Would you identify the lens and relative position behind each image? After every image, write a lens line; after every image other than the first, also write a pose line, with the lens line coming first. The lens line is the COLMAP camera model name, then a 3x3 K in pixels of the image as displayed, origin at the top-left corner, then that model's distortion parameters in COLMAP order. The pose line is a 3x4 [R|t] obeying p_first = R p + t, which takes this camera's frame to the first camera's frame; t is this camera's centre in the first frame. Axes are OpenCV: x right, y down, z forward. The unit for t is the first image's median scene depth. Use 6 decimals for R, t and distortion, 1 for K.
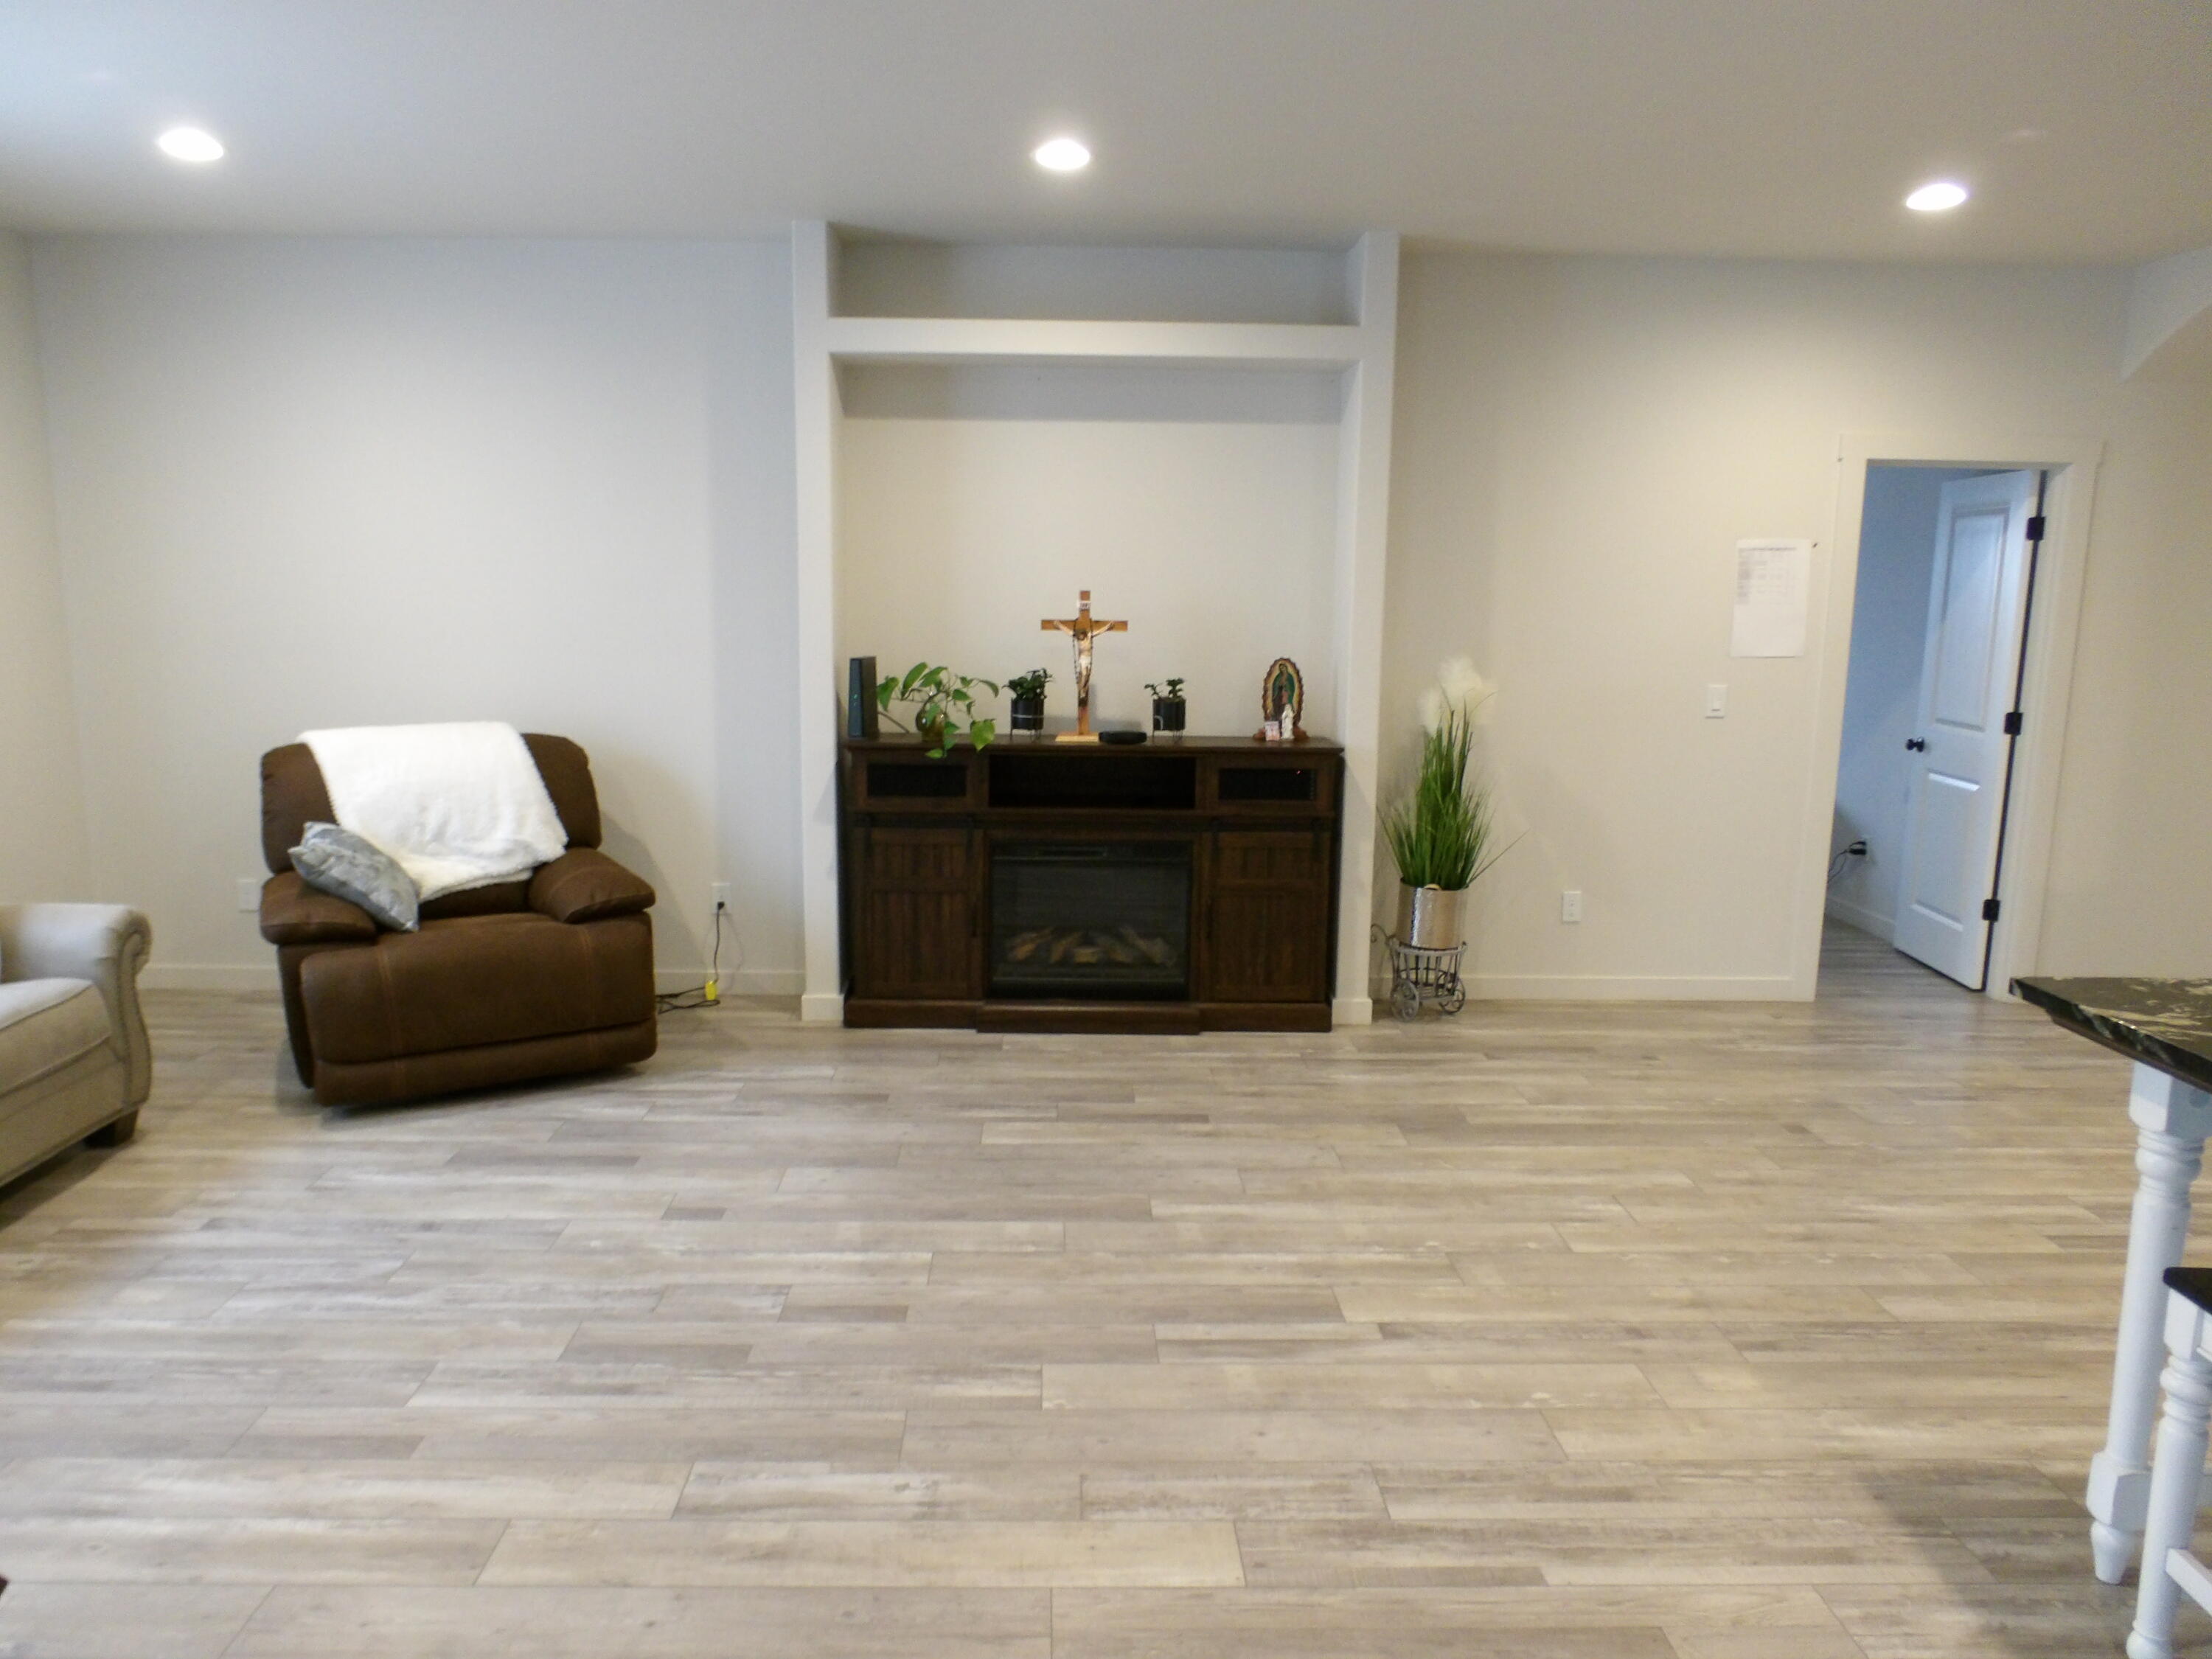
lens RADIAL K [[1595.8, 0, 1075.2], [0, 1595.8, 862.7], [0, 0, 1]] dist [-0.040384, 0.036732]
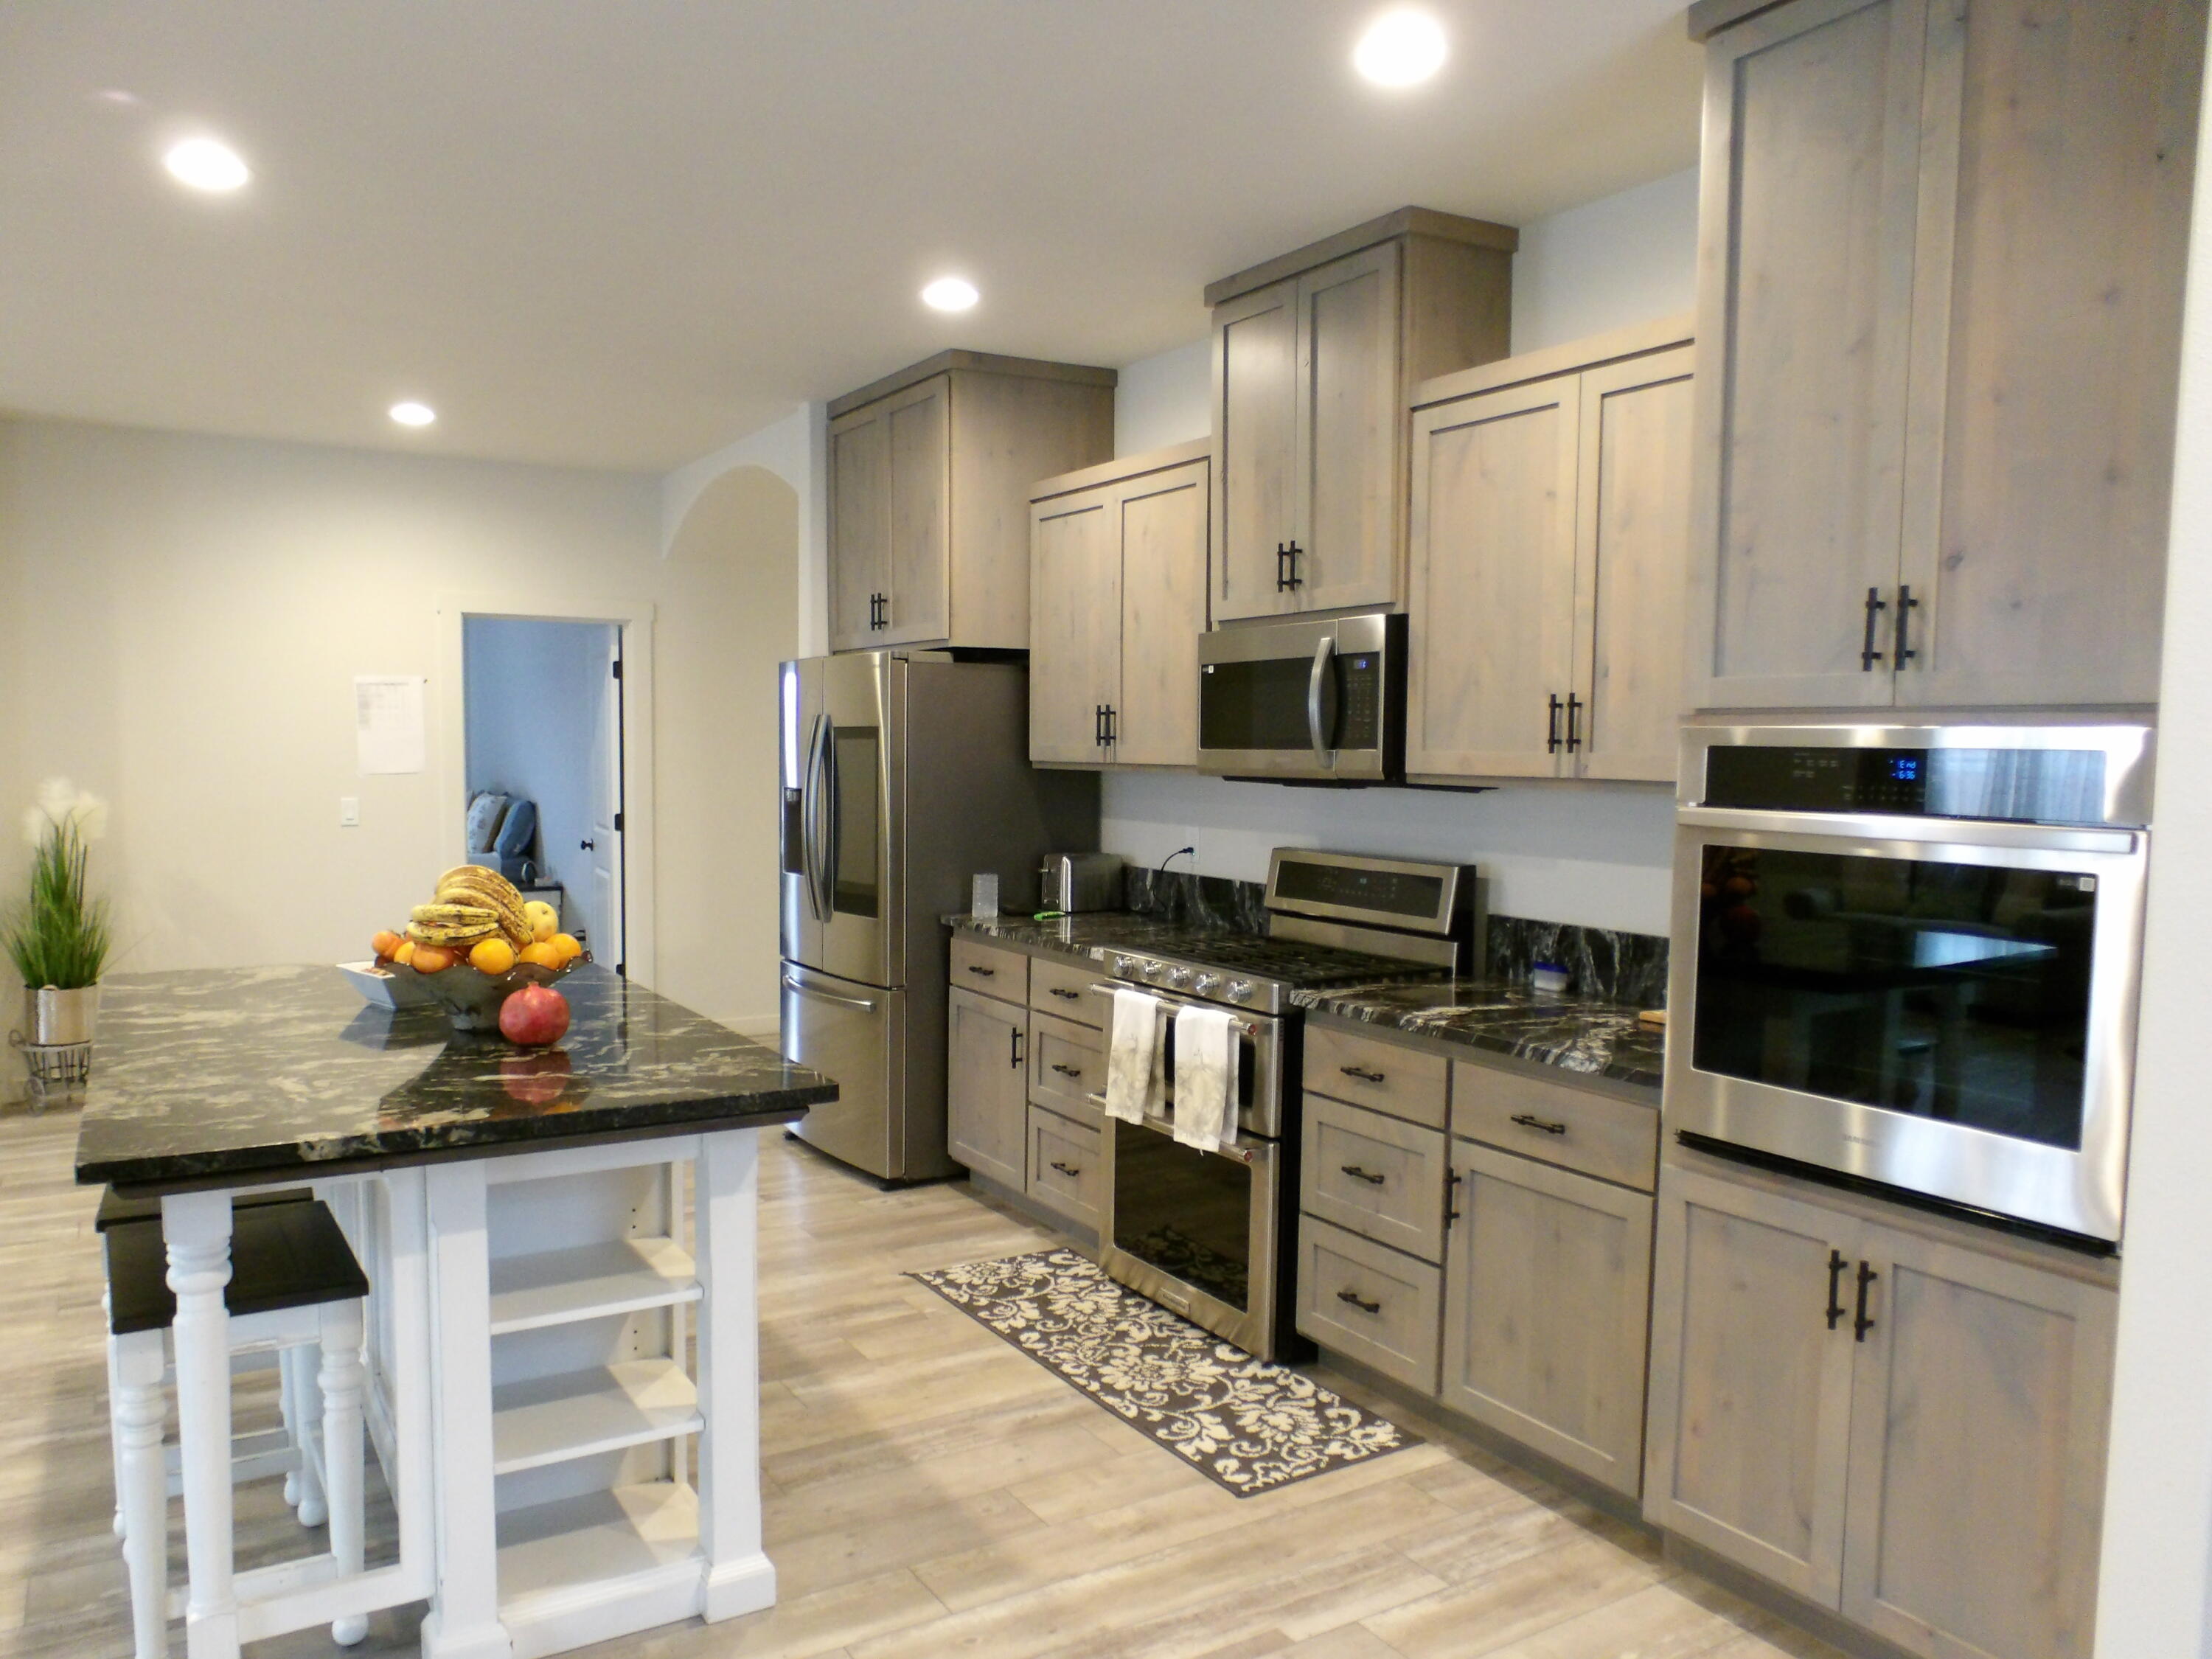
lens RADIAL K [[1595.8, 0, 1075.2], [0, 1595.8, 862.7], [0, 0, 1]] dist [-0.040384, 0.036732]
pose [[0.865703, -0.044443, 0.498581, 0.311662], [0.089914, 0.993656, -0.067546, 0.070289], [-0.492416, 0.103304, 0.864207, -0.306641]]
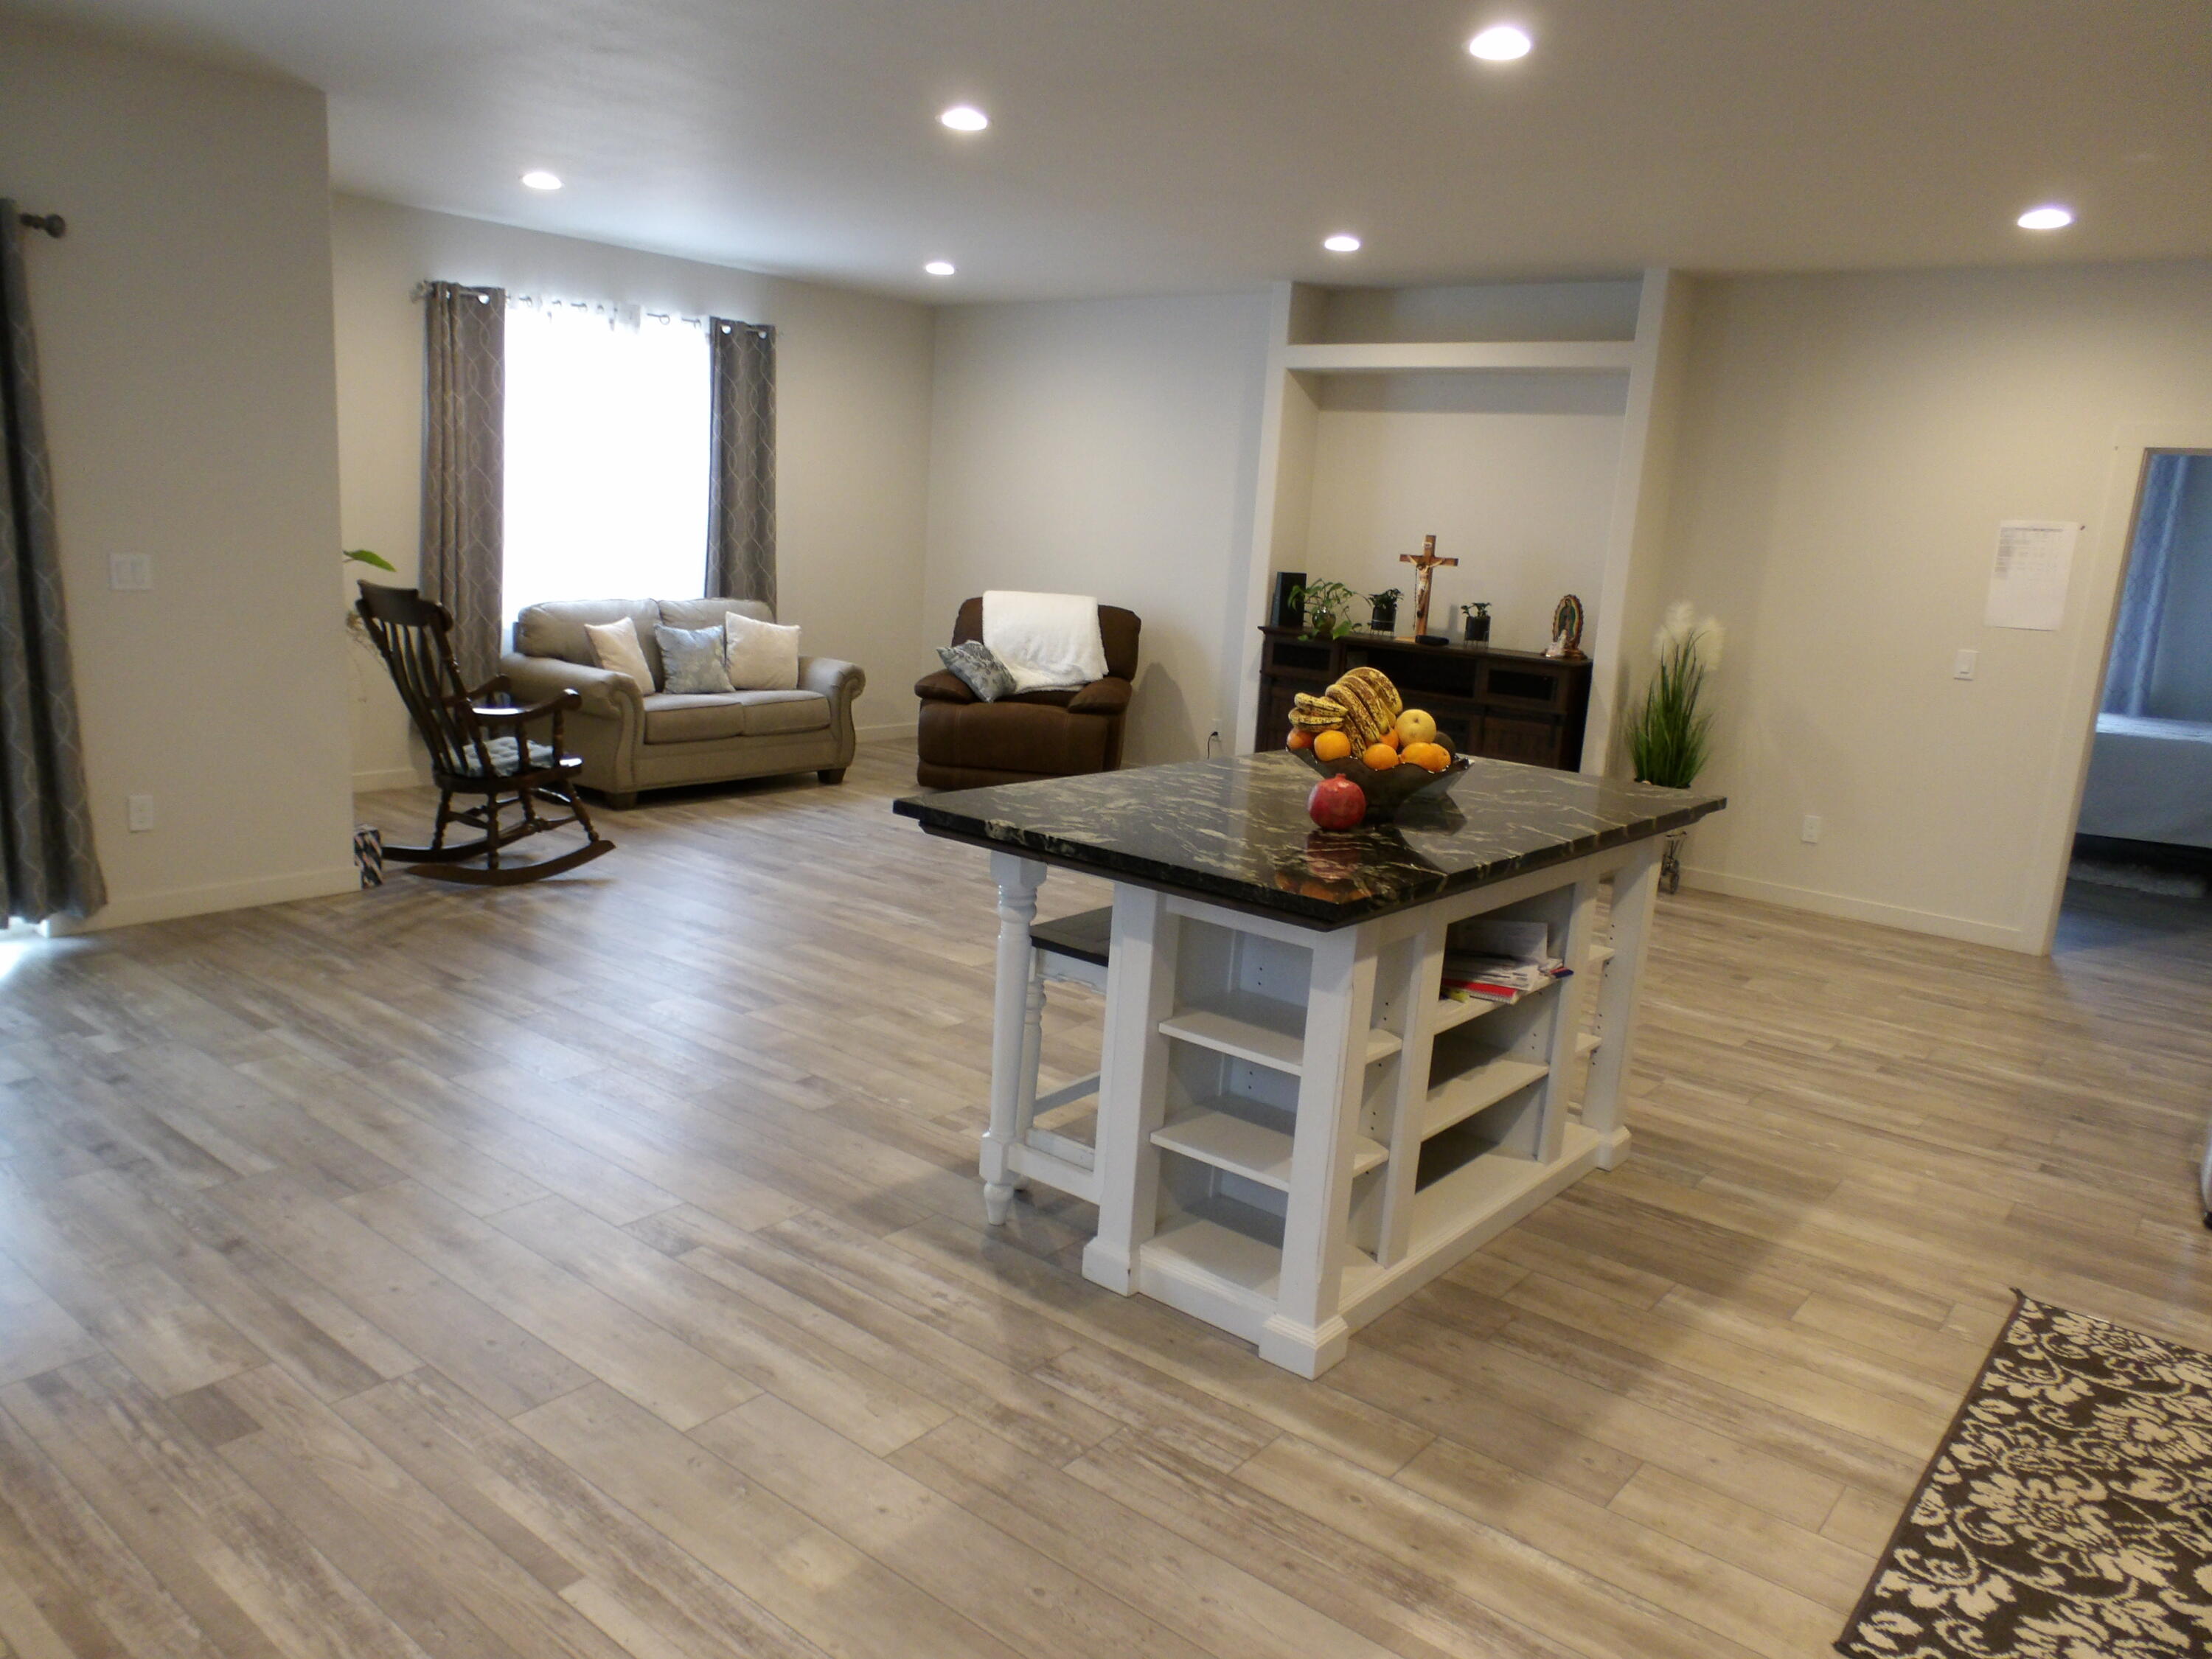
lens RADIAL K [[1595.8, 0, 1075.2], [0, 1595.8, 862.7], [0, 0, 1]] dist [-0.040384, 0.036732]
pose [[0.759728, 0.176123, -0.625935, 0.717123], [-0.166516, 0.983217, 0.074545, 0.062708], [0.628559, 0.047594, 0.776304, -0.277037]]
